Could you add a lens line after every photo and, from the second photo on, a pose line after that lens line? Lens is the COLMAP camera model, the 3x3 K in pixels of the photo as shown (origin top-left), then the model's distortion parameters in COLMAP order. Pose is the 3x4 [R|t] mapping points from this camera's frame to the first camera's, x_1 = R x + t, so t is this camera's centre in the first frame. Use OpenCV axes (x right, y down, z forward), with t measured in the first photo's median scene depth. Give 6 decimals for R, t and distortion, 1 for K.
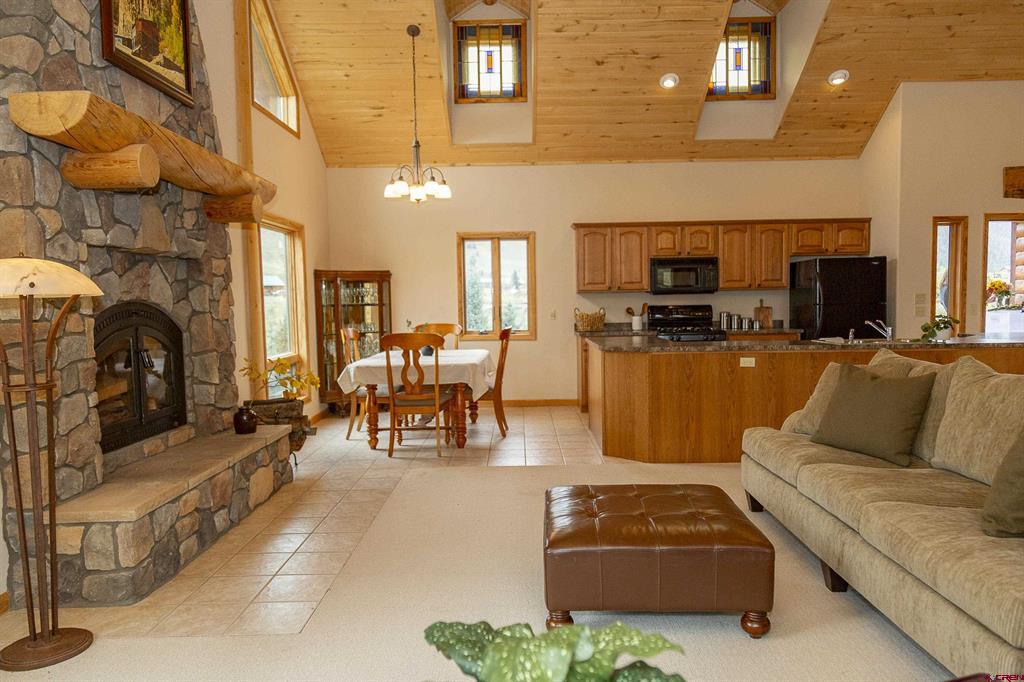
lens RADIAL K [[709.3, 0, 521.6], [0, 709.3, 343.7], [0, 0, 1]] dist [-0.000563, 0.017164]
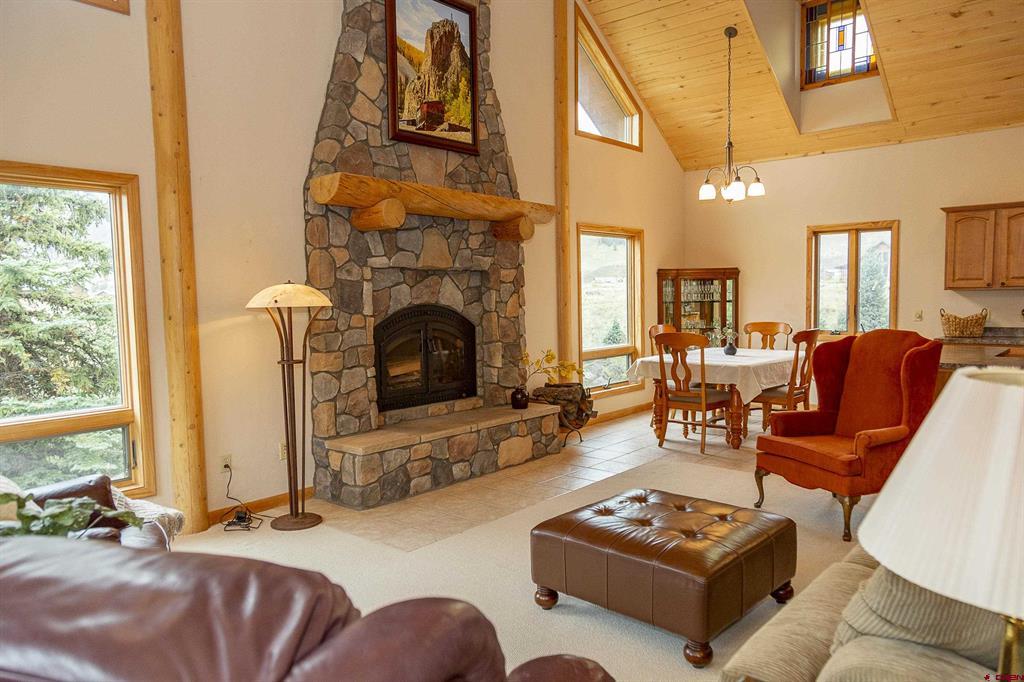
lens RADIAL K [[709.3, 0, 521.6], [0, 709.3, 343.7], [0, 0, 1]] dist [-0.000563, 0.017164]
pose [[0.757794, 0.051812, -0.650433, 0.271960], [-0.038122, 0.998655, 0.035136, -0.020614], [0.651379, -0.001830, 0.758750, 0.035024]]
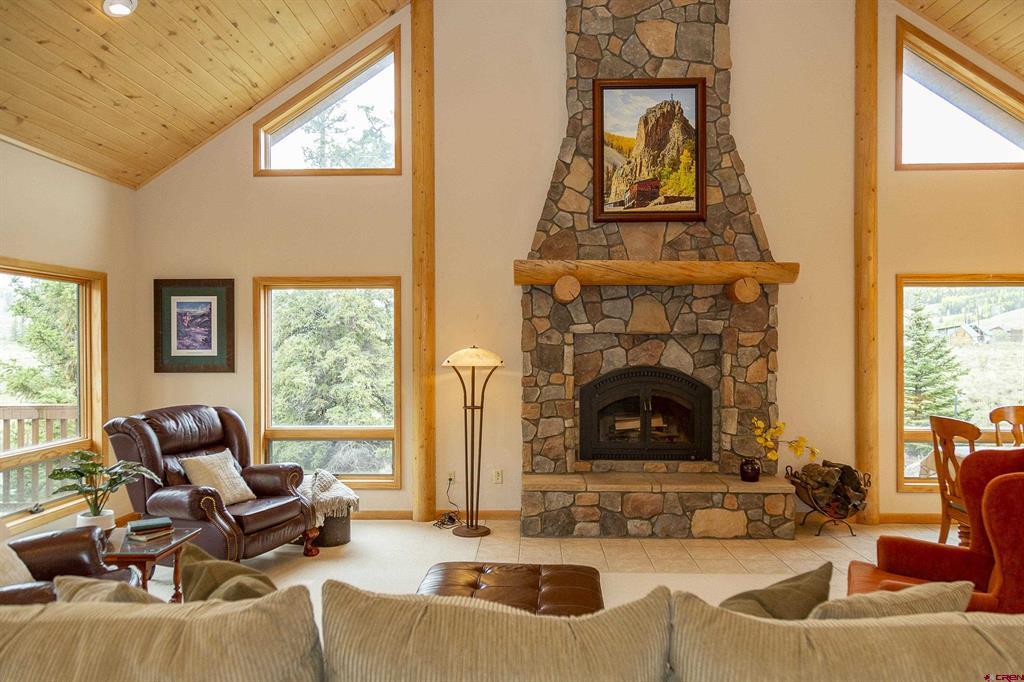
lens RADIAL K [[674.4, 0, 520.5], [0, 674.4, 344.8], [0, 0, 1]] dist [0.004574, 0.006085]
pose [[-0.028037, 0.016678, -0.999468, 0.470984], [-0.062245, 0.997891, 0.018397, -0.061208], [0.997667, 0.062728, -0.026940, 0.414099]]
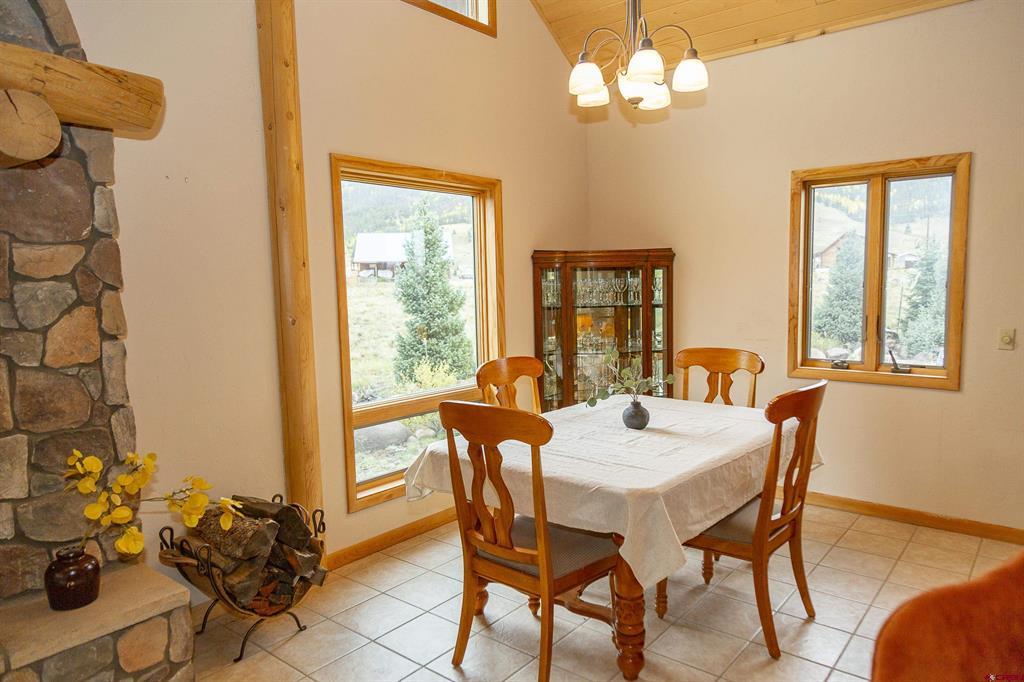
lens RADIAL K [[667.9, 0, 524.7], [0, 667.9, 348.5], [0, 0, 1]] dist [0.000465, 0.002315]
pose [[0.774281, 0.068036, -0.629175, 0.083076], [-0.035056, 0.997289, 0.064701, -0.057385], [0.631871, -0.028040, 0.774566, 0.546489]]
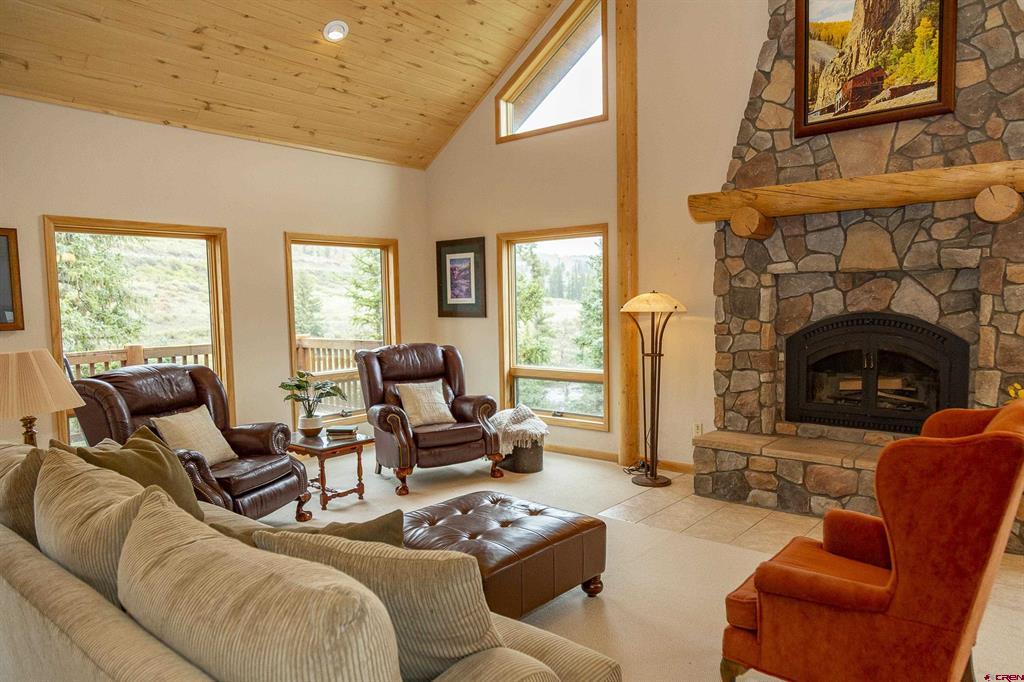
lens RADIAL K [[674.4, 0, 520.5], [0, 674.4, 344.8], [0, 0, 1]] dist [0.004574, 0.006085]
pose [[-0.640415, 0.079829, -0.763869, 0.371604], [-0.021462, 0.992335, 0.121698, -0.069733], [0.767729, 0.094332, -0.633793, 0.681212]]
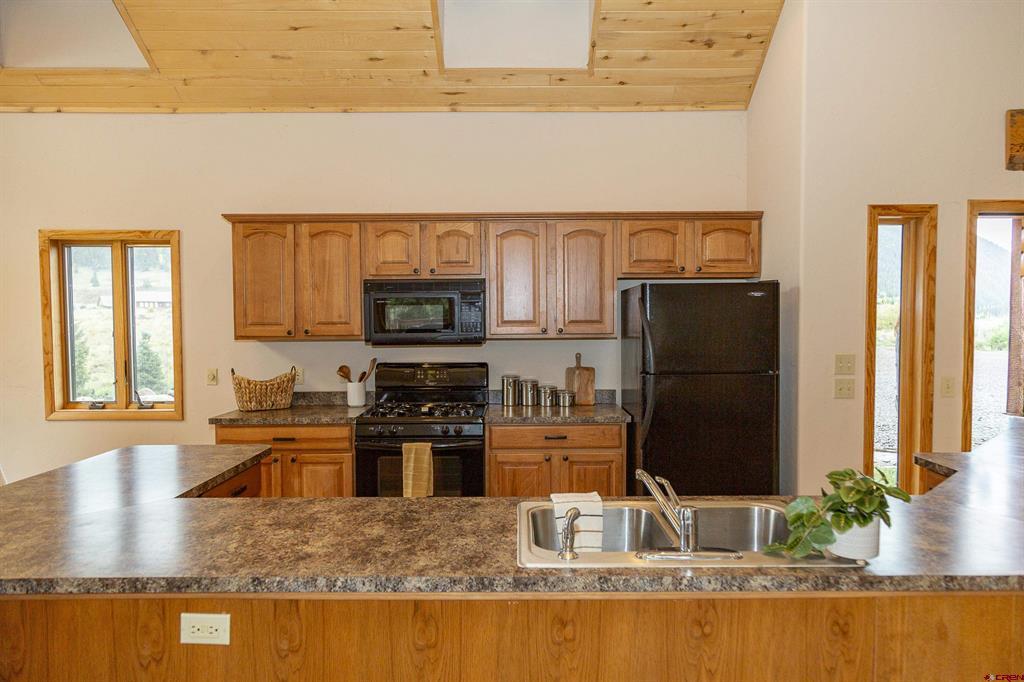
lens RADIAL K [[674.4, 0, 520.5], [0, 674.4, 344.8], [0, 0, 1]] dist [0.004574, 0.006085]
pose [[0.999928, 0.011791, 0.002341, 0.325943], [-0.011743, 0.999736, -0.019758, -0.065695], [-0.002574, 0.019729, 0.999802, 0.512791]]
